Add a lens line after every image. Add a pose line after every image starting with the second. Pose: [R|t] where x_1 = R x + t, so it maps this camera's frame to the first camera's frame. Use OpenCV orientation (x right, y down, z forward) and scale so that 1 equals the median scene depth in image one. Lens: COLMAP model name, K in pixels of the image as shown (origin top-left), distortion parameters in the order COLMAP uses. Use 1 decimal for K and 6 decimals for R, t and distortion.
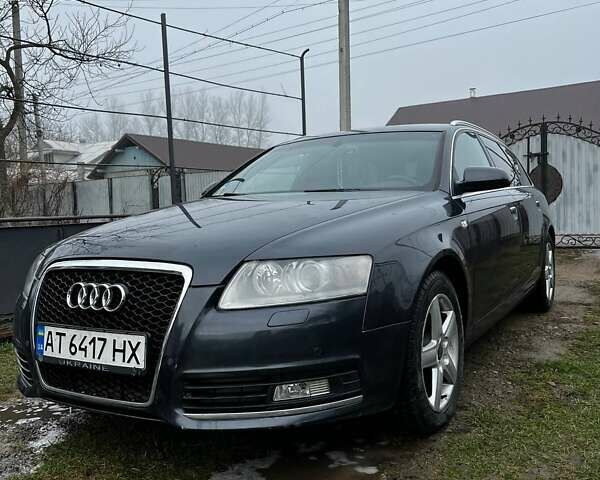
lens RADIAL K [[612.5, 0, 313.4], [0, 612.5, 239.3], [0, 0, 1]] dist [0.111941, -0.320487]
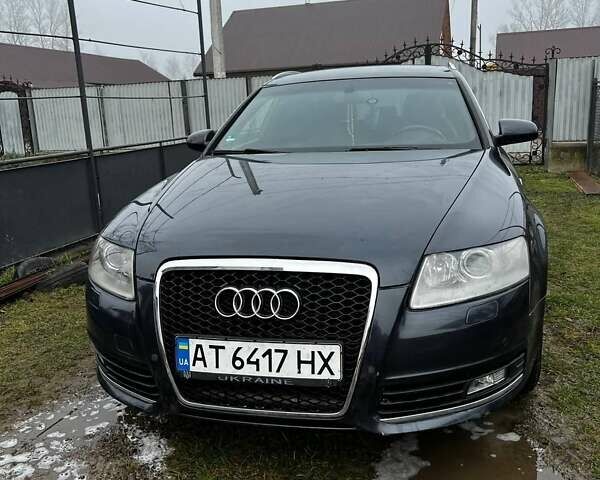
lens RADIAL K [[612.5, 0, 313.4], [0, 612.5, 239.3], [0, 0, 1]] dist [0.111941, -0.320487]
pose [[0.958256, -0.066403, 0.278094, -0.528092], [0.024053, 0.987931, 0.153015, -0.135159], [-0.284899, -0.139939, 0.948288, 0.150864]]
